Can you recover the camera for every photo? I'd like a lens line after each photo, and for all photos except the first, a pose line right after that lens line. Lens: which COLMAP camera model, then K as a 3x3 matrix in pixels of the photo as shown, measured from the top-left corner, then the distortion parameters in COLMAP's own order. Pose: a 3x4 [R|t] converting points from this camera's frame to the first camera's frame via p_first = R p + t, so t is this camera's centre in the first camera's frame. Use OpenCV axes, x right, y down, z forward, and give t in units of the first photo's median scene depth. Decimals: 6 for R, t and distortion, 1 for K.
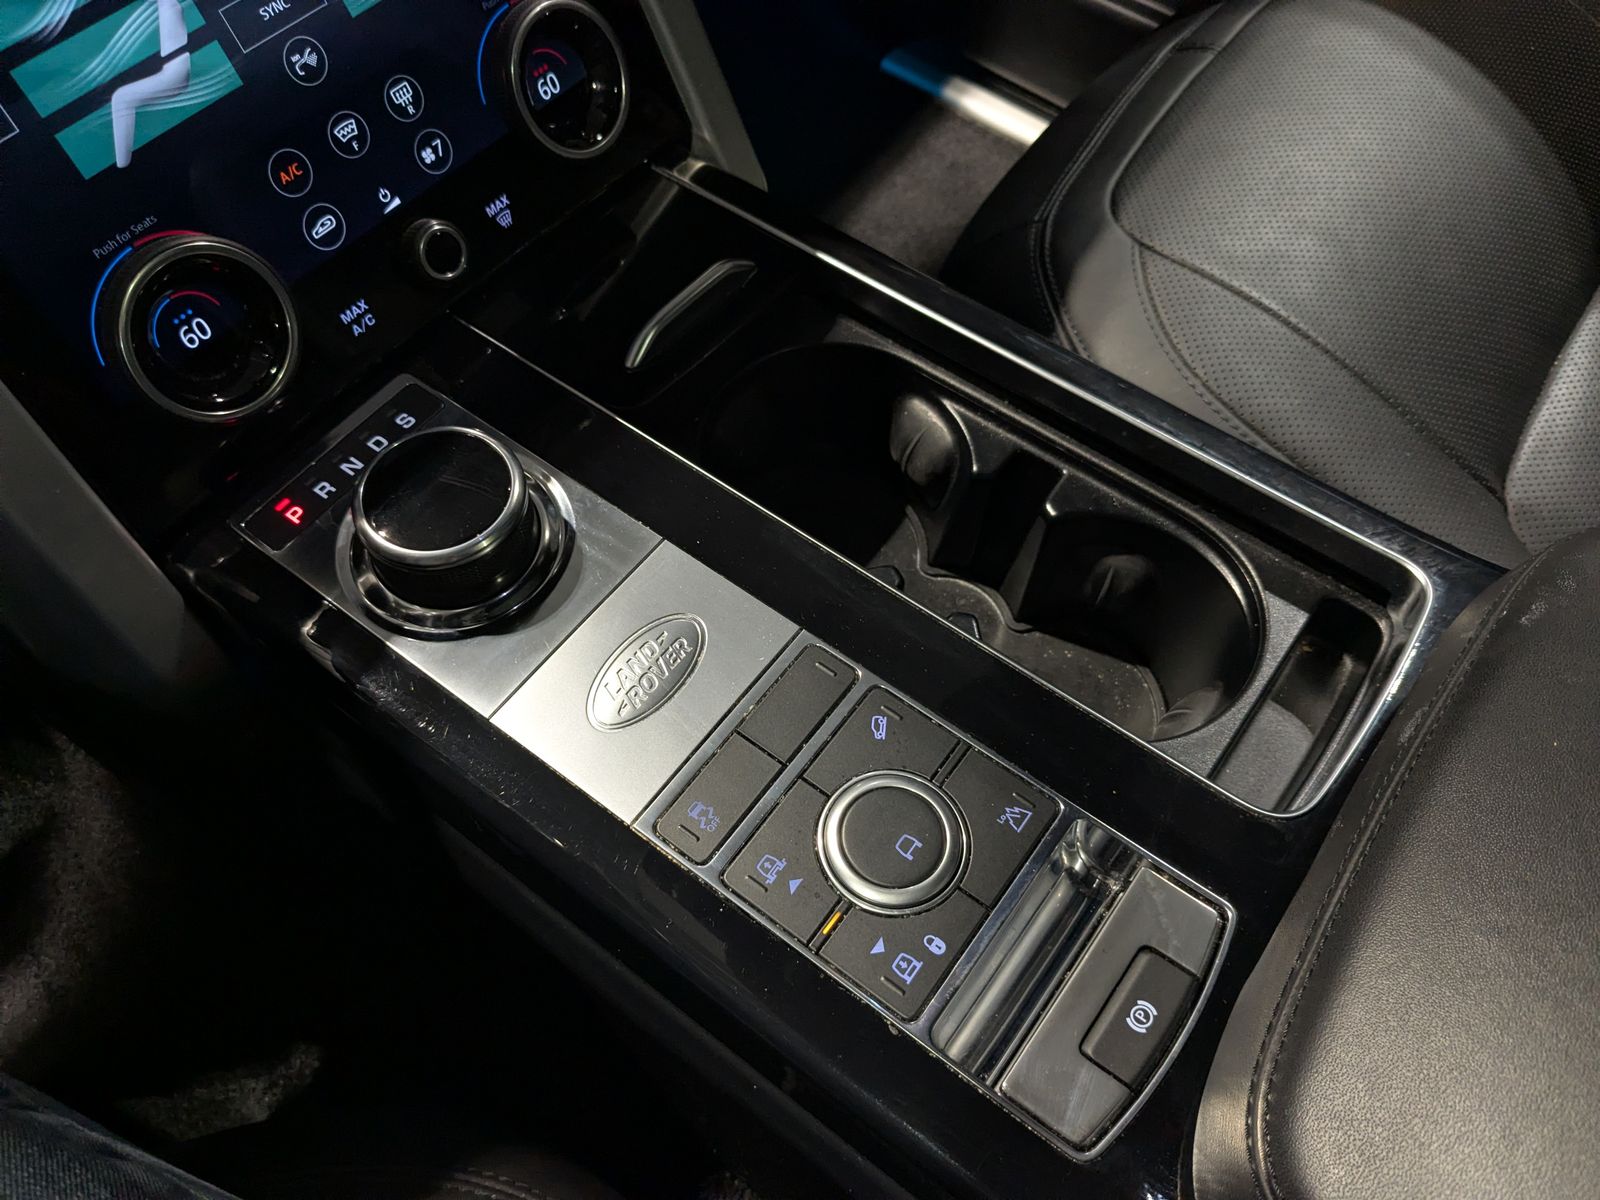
lens RADIAL K [[1302.6, 0, 753.4], [0, 1302.6, 596.0], [0, 0, 1]] dist [0.026689, -0.062487]
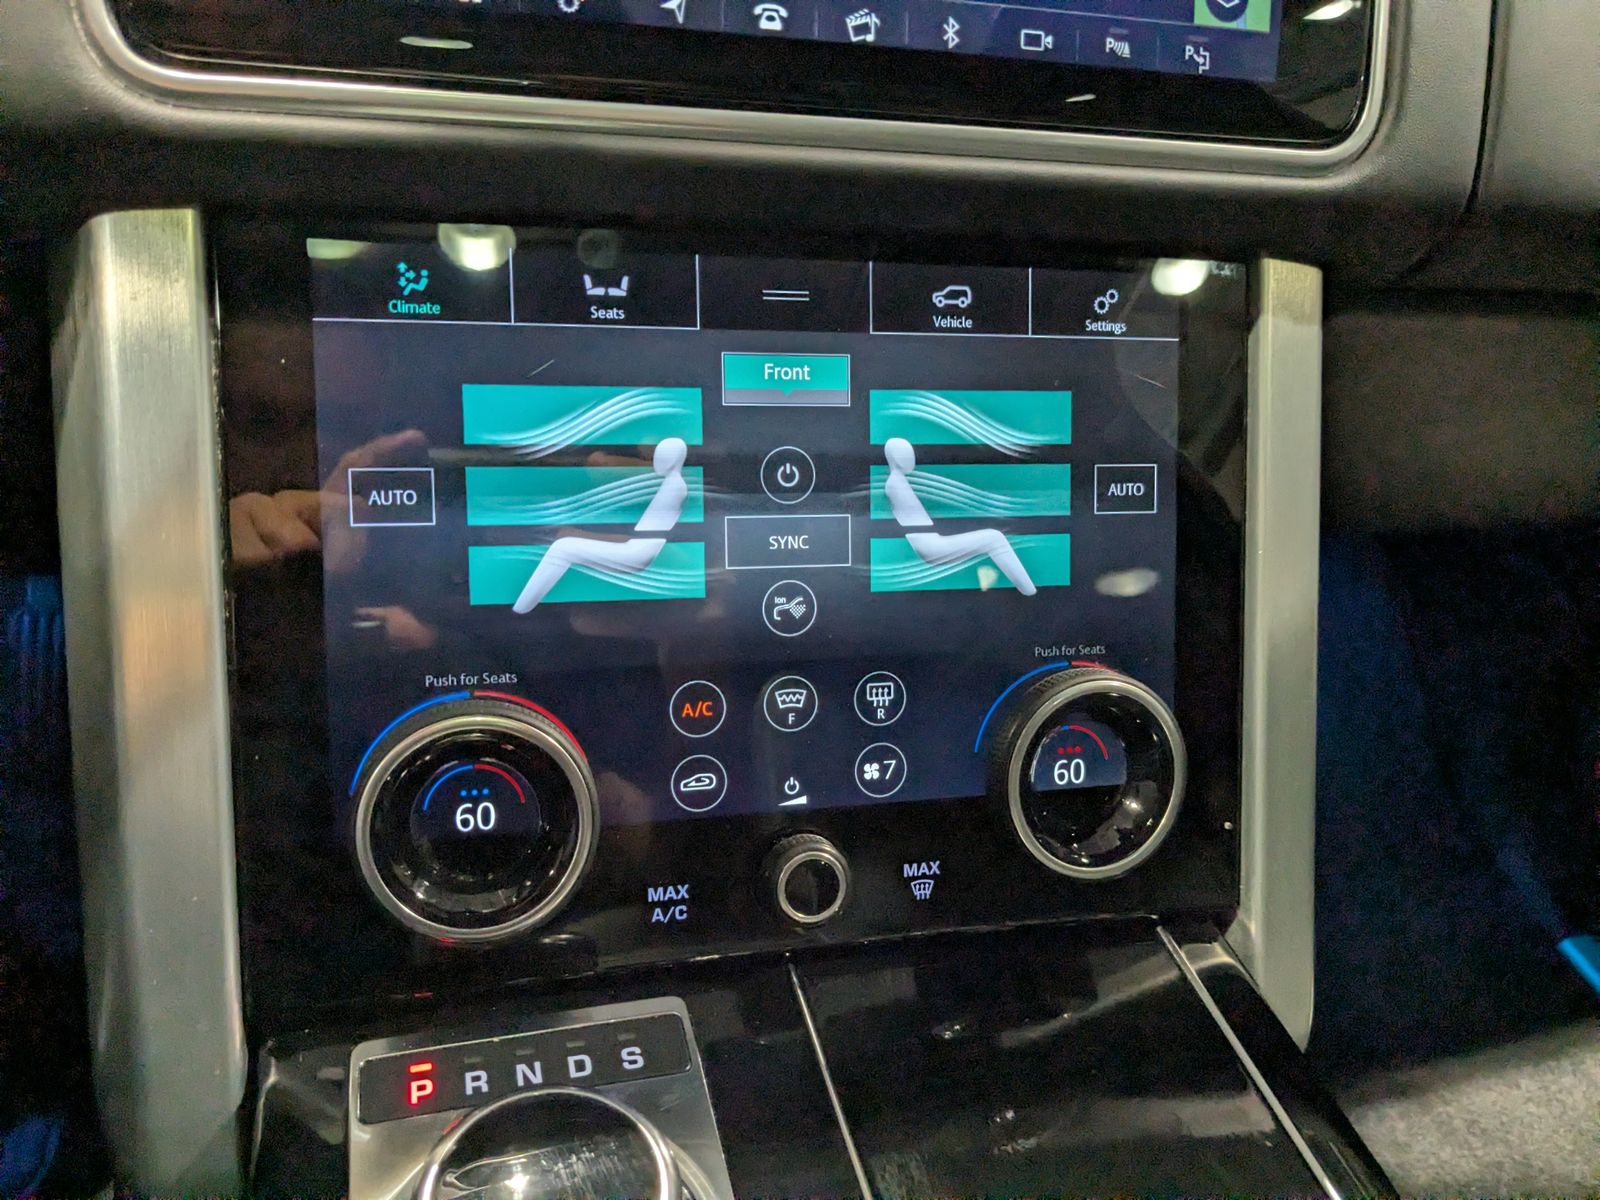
lens RADIAL K [[1321.9, 0, 766.2], [0, 1321.9, 604.4], [0, 0, 1]] dist [0.068198, -0.172862]
pose [[0.785356, 0.401566, -0.471126, 0.034934], [-0.568145, 0.769774, -0.290964, -0.165641], [0.245819, 0.496178, 0.832695, 0.312284]]
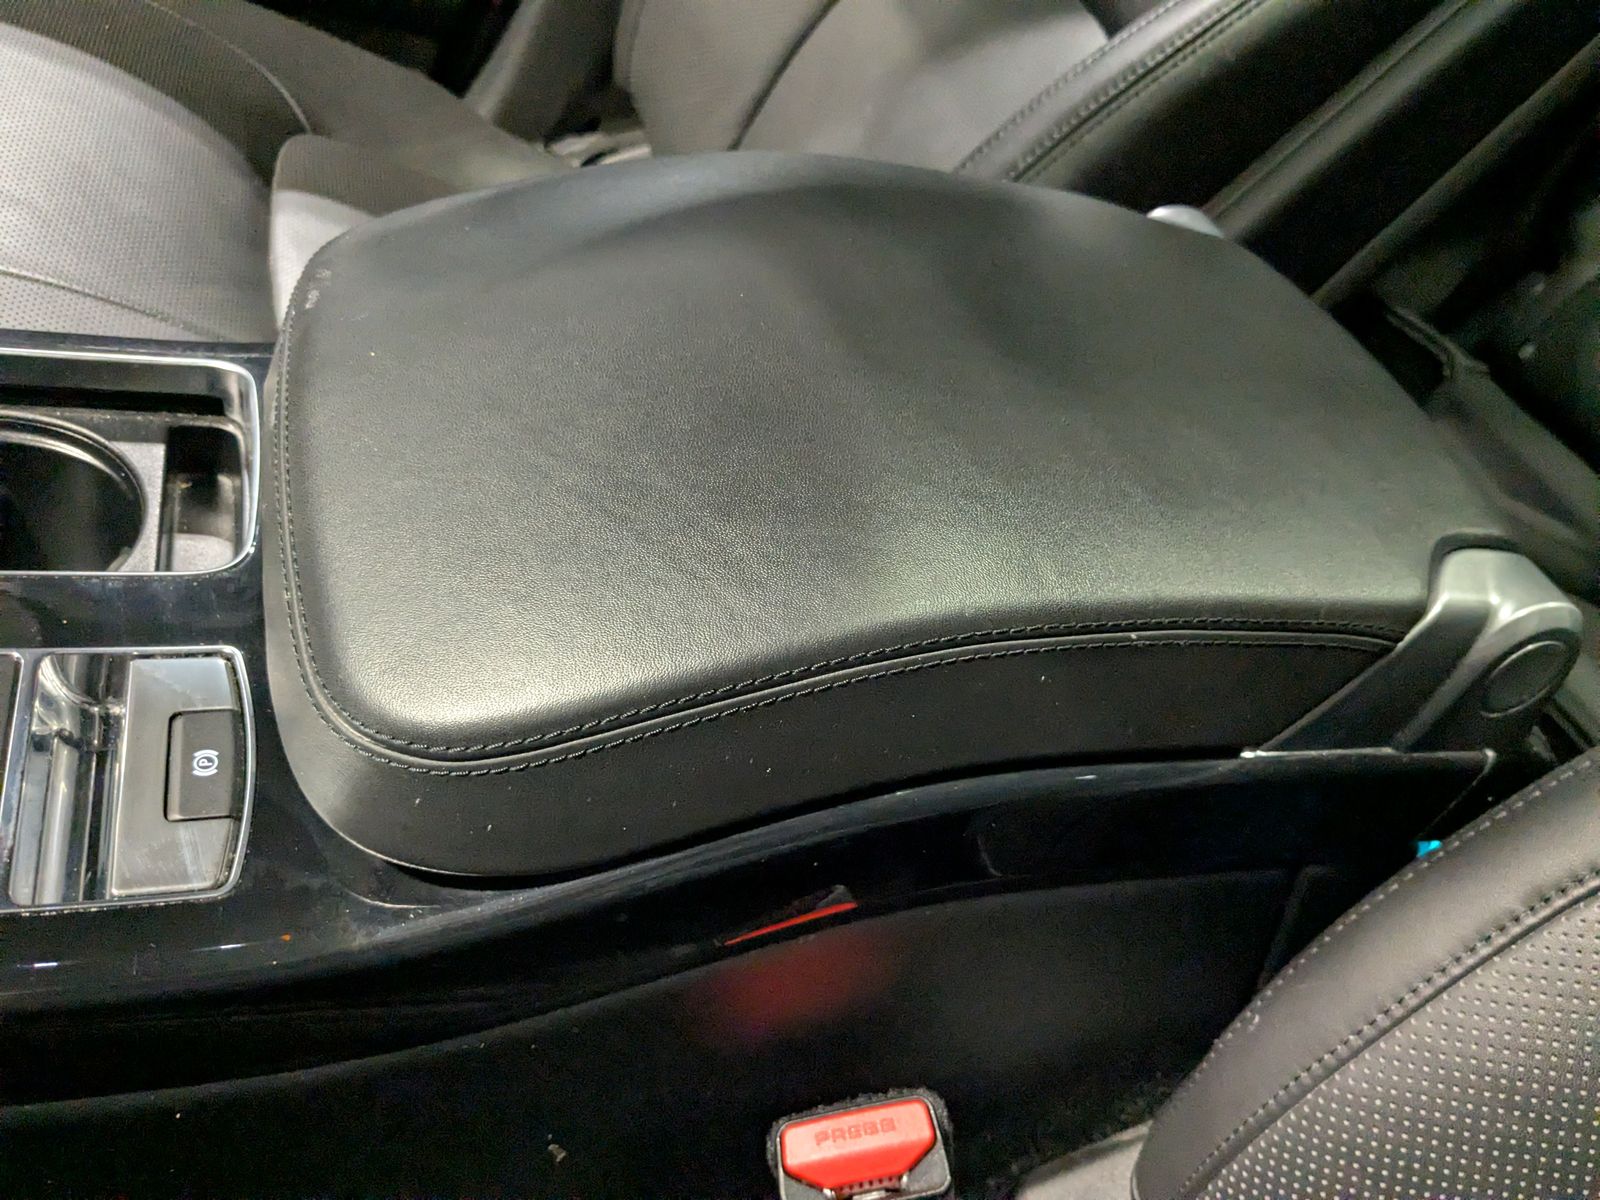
lens RADIAL K [[1270.2, 0, 800.0], [0, 1270.2, 600.0], [0, 0, 1]] dist [0.034502, -0.050980]
pose [[0.561432, -0.440230, 0.700708, -0.070048], [0.496009, 0.856812, 0.140885, 0.247430], [-0.662397, 0.268460, 0.699399, -0.033600]]
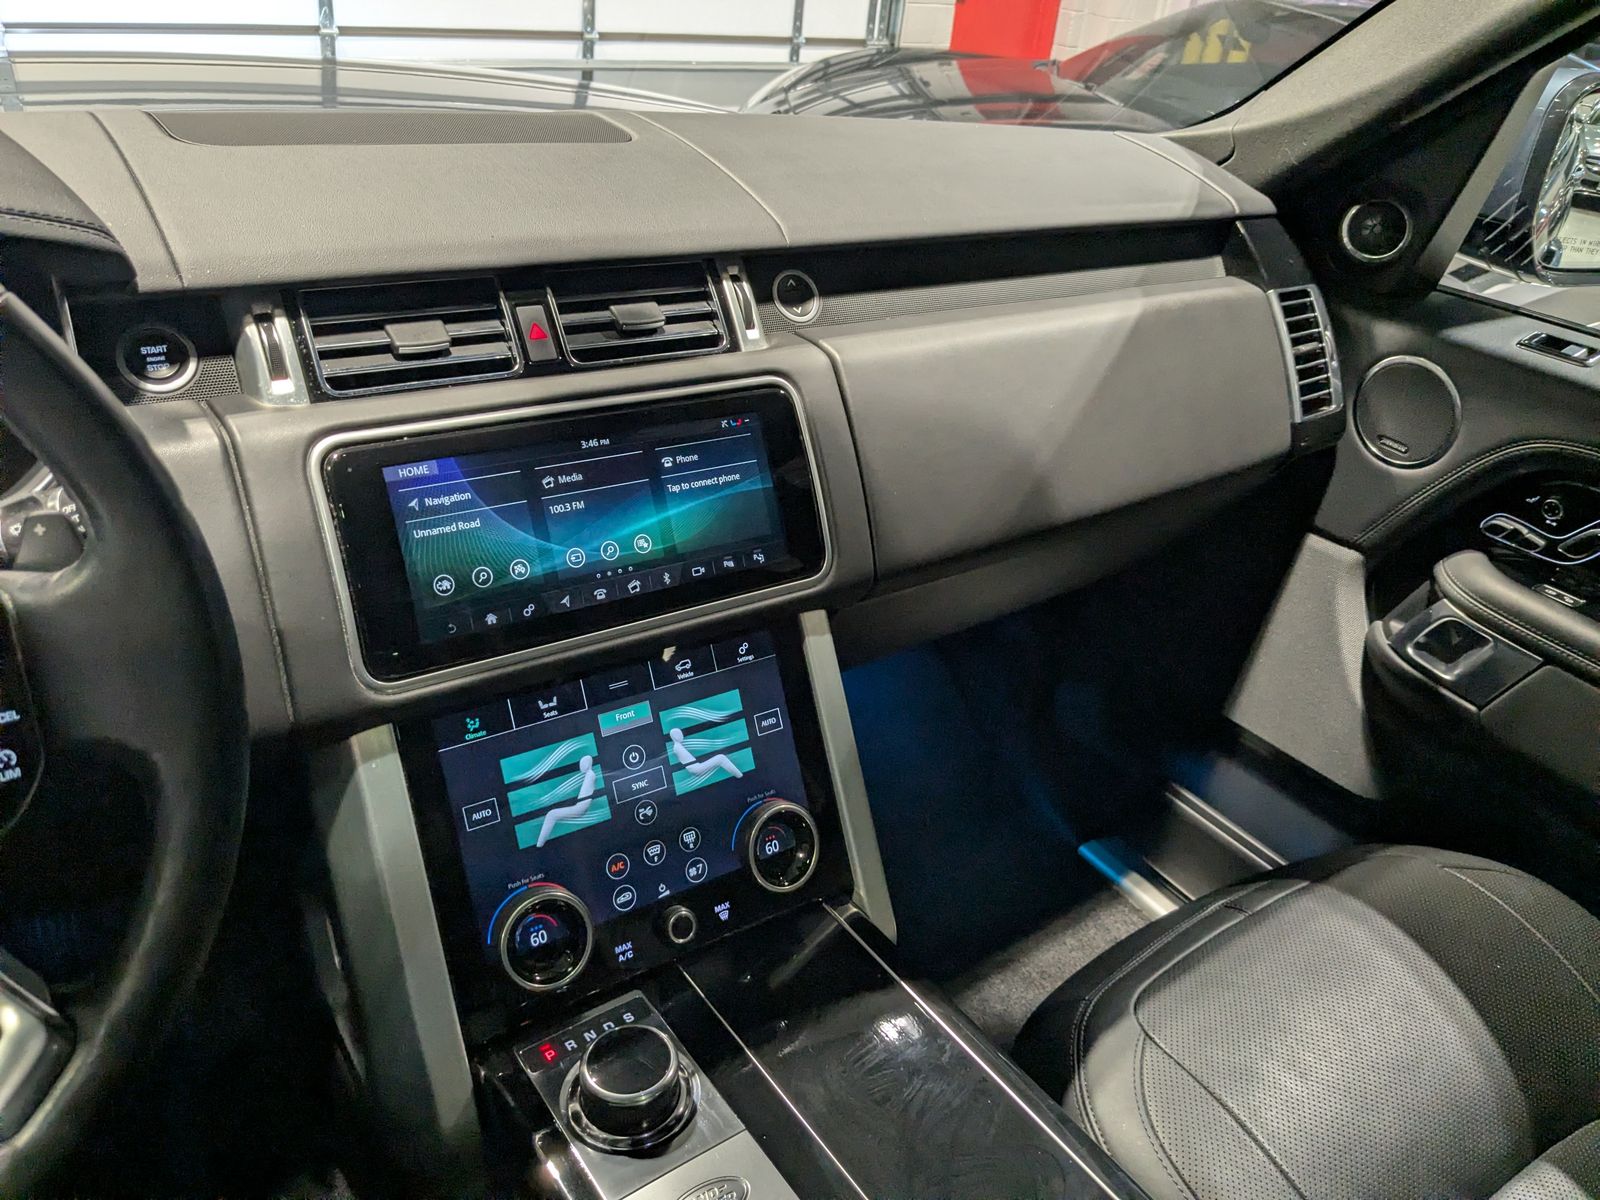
lens RADIAL K [[1255.1, 0, 818.2], [0, 1255.1, 546.8], [0, 0, 1]] dist [0.047490, -0.104645]
pose [[0.956983, 0.181860, -0.226075, 0.249690], [-0.273739, 0.824205, -0.495735, 0.116688], [0.096177, 0.536295, 0.838533, -0.745145]]
